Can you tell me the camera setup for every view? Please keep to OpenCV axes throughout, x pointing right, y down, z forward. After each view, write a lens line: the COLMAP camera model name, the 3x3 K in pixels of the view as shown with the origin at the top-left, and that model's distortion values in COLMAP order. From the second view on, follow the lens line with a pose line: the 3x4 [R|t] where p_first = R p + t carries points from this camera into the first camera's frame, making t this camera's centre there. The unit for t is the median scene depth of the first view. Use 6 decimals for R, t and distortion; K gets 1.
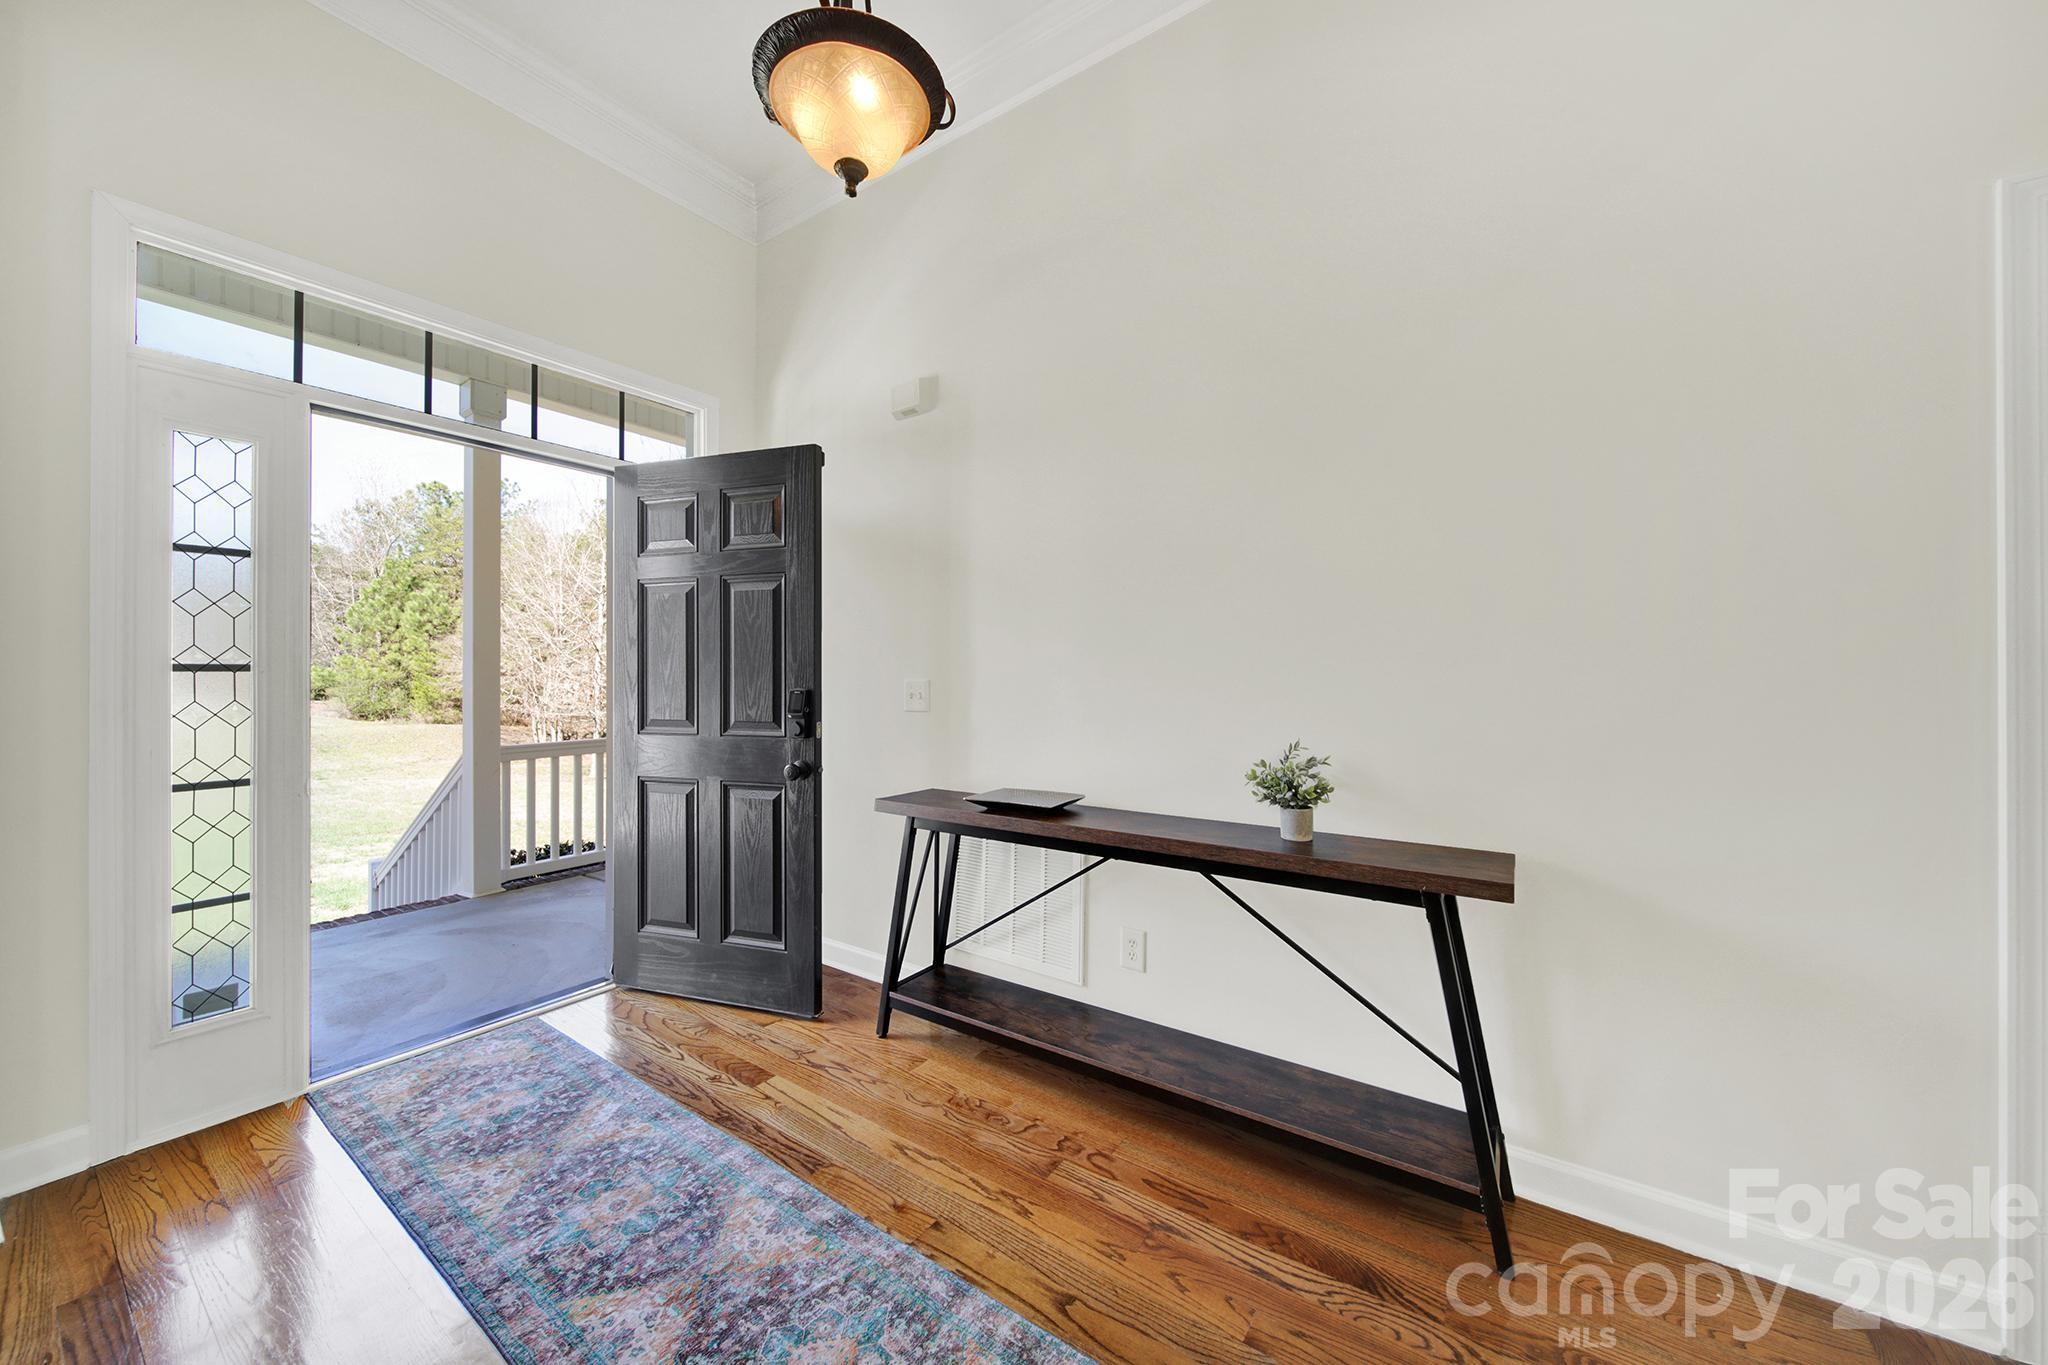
lens RADIAL K [[720.8, 0, 1026.4], [0, 720.8, 677.1], [0, 0, 1]] dist [-0.010708, -0.000091]
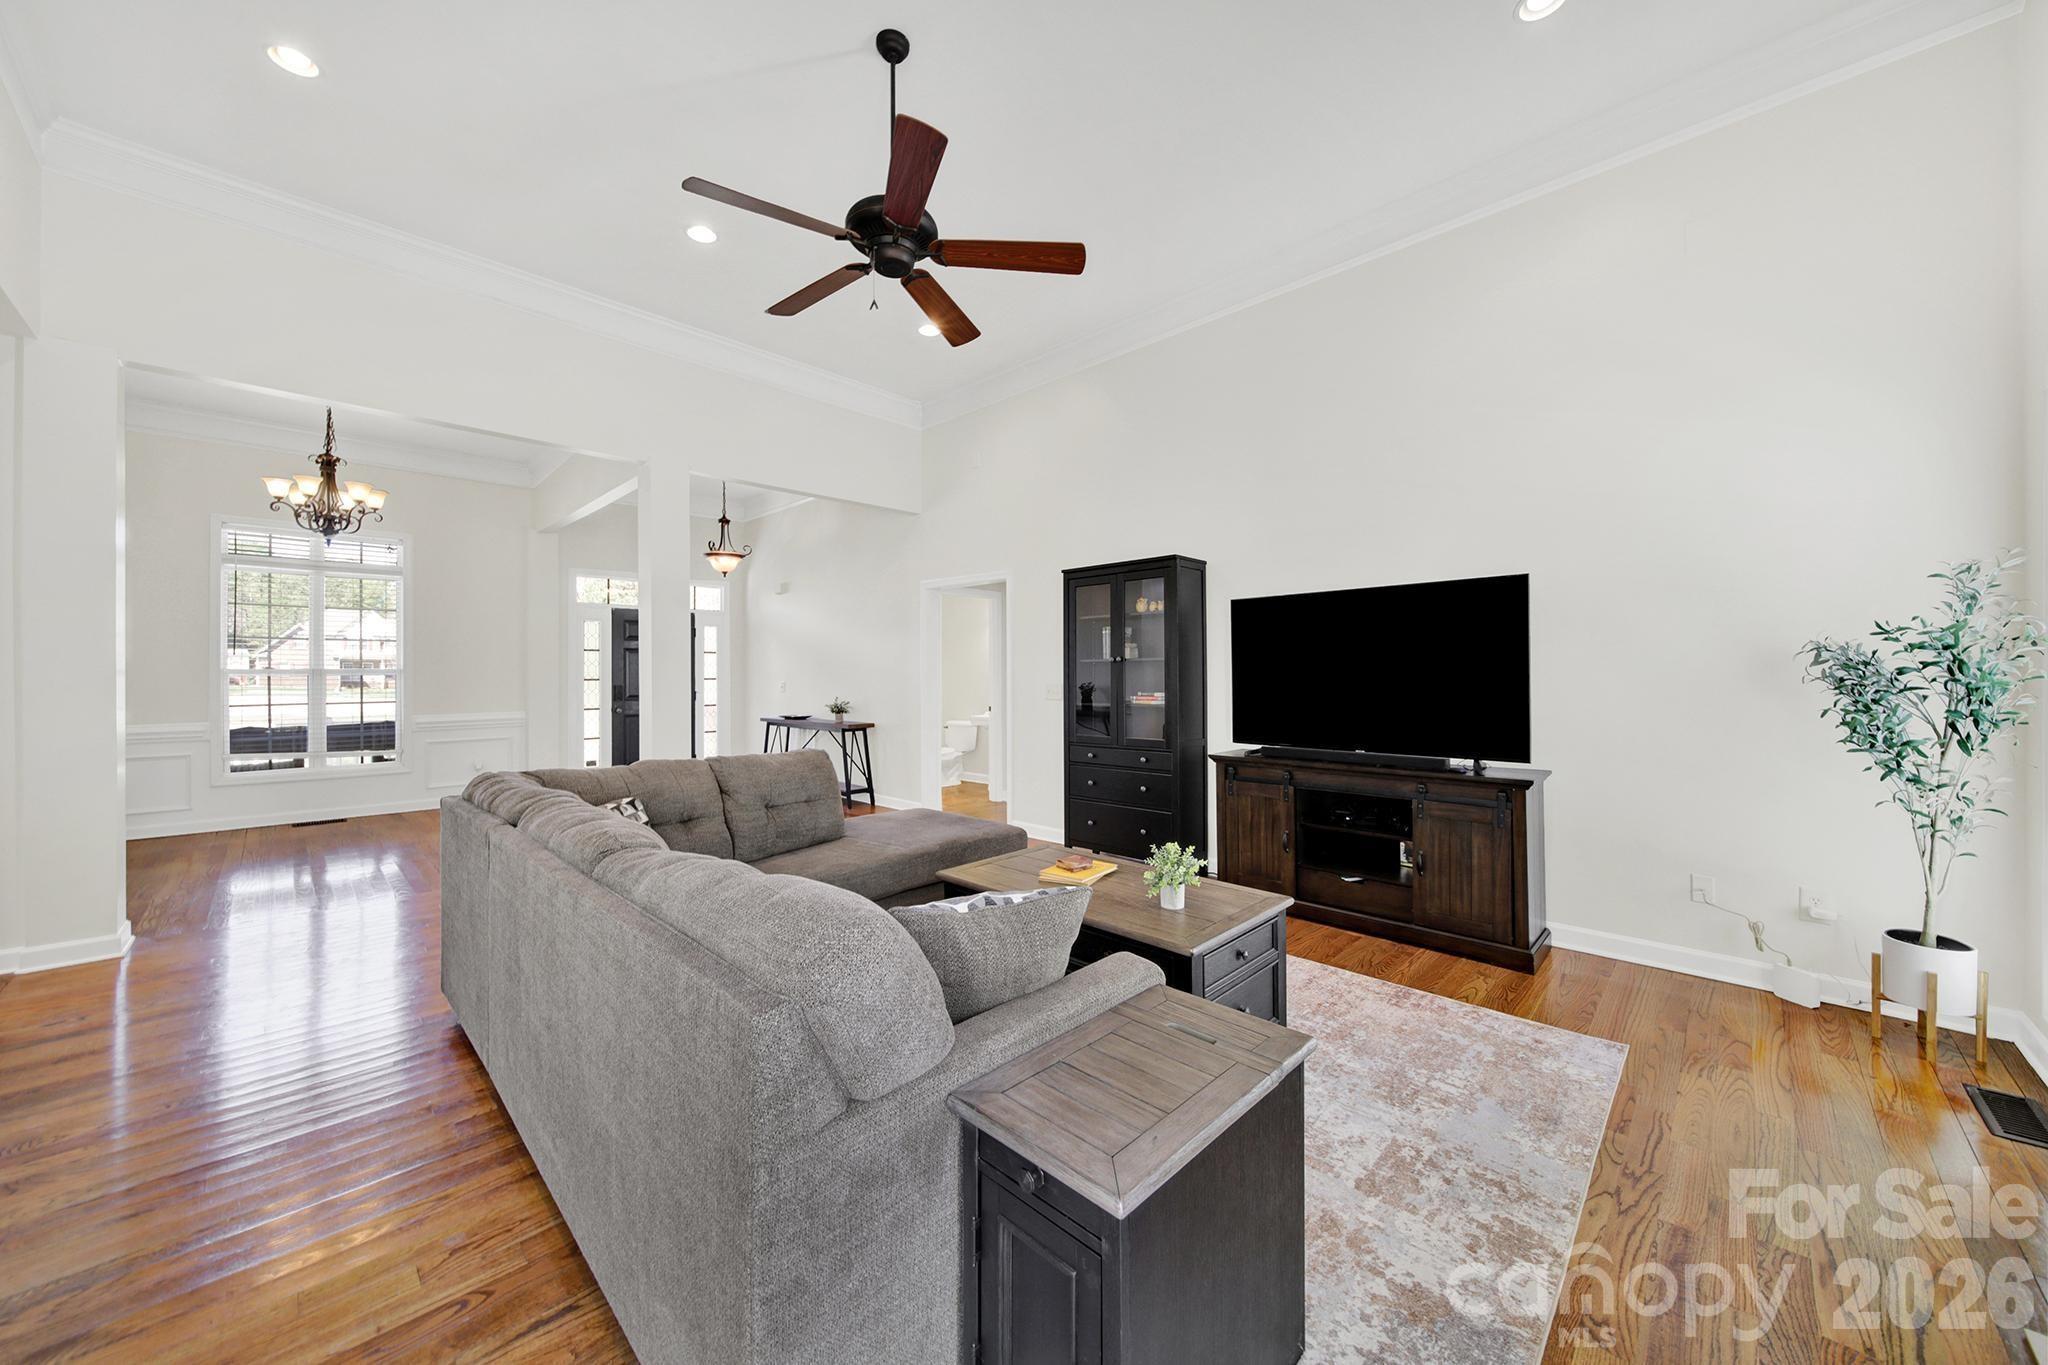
lens RADIAL K [[737.5, 0, 1020.5], [0, 737.5, 672.9], [0, 0, 1]] dist [0.001129, 0.000014]
pose [[0.983388, -0.008365, -0.181324, 2.256884], [0.007744, 0.999961, -0.004135, -0.017625], [0.181352, 0.002663, 0.983415, -3.020703]]
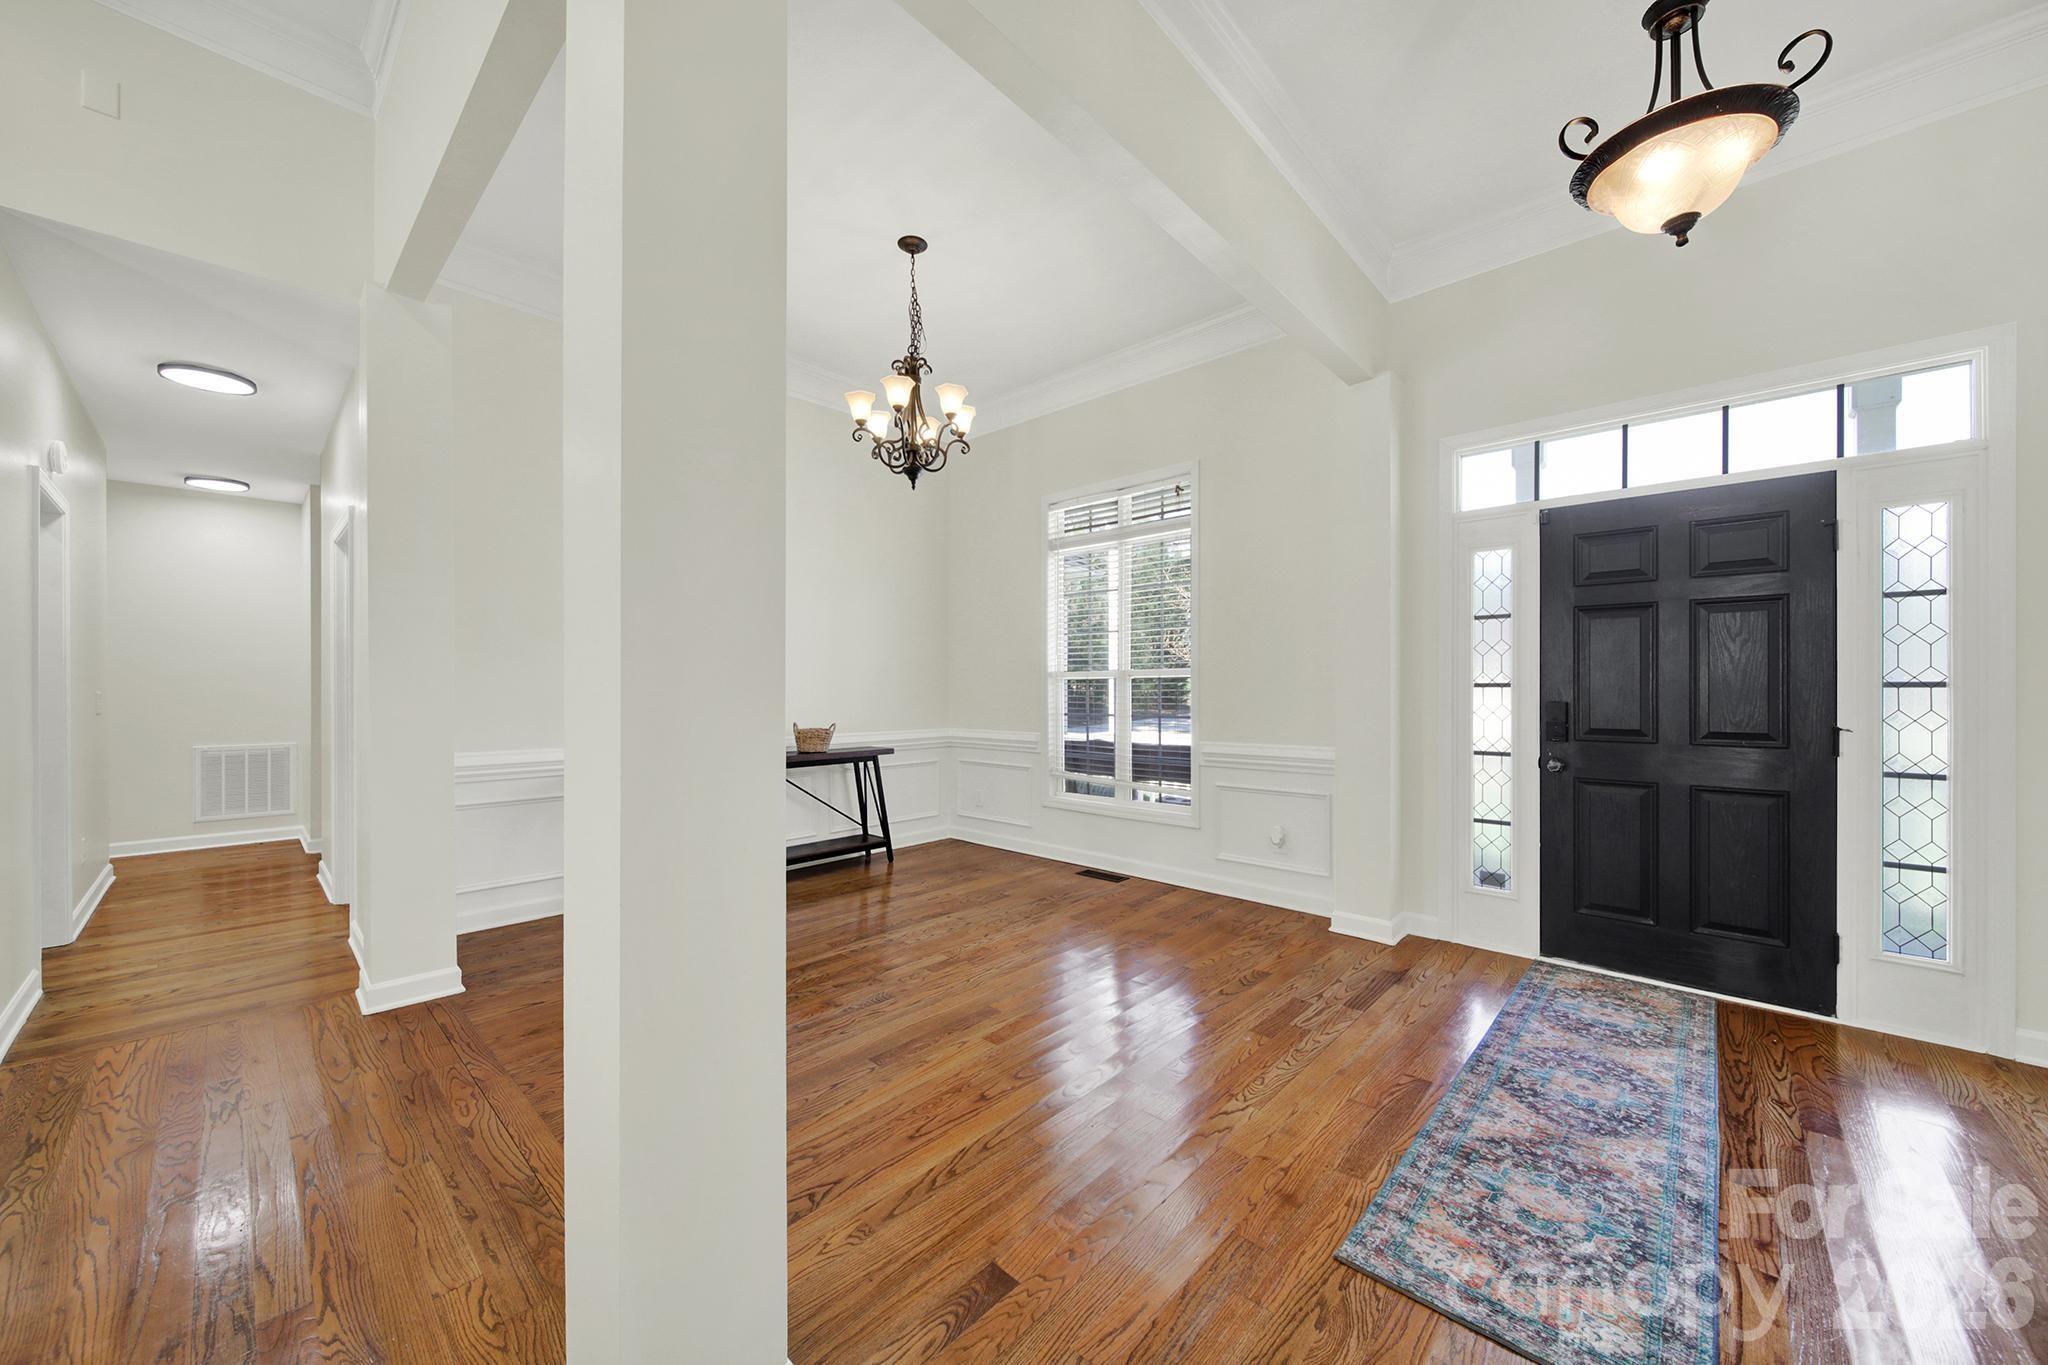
lens RADIAL K [[738.9, 0, 1016.9], [0, 738.9, 690.4], [0, 0, 1]] dist [-0.001023, -0.000145]
pose [[-0.159697, -0.001415, -0.987165, 0.911268], [-0.004040, 0.999992, -0.000780, 0.005734], [0.987158, 0.003863, -0.159702, 0.167738]]
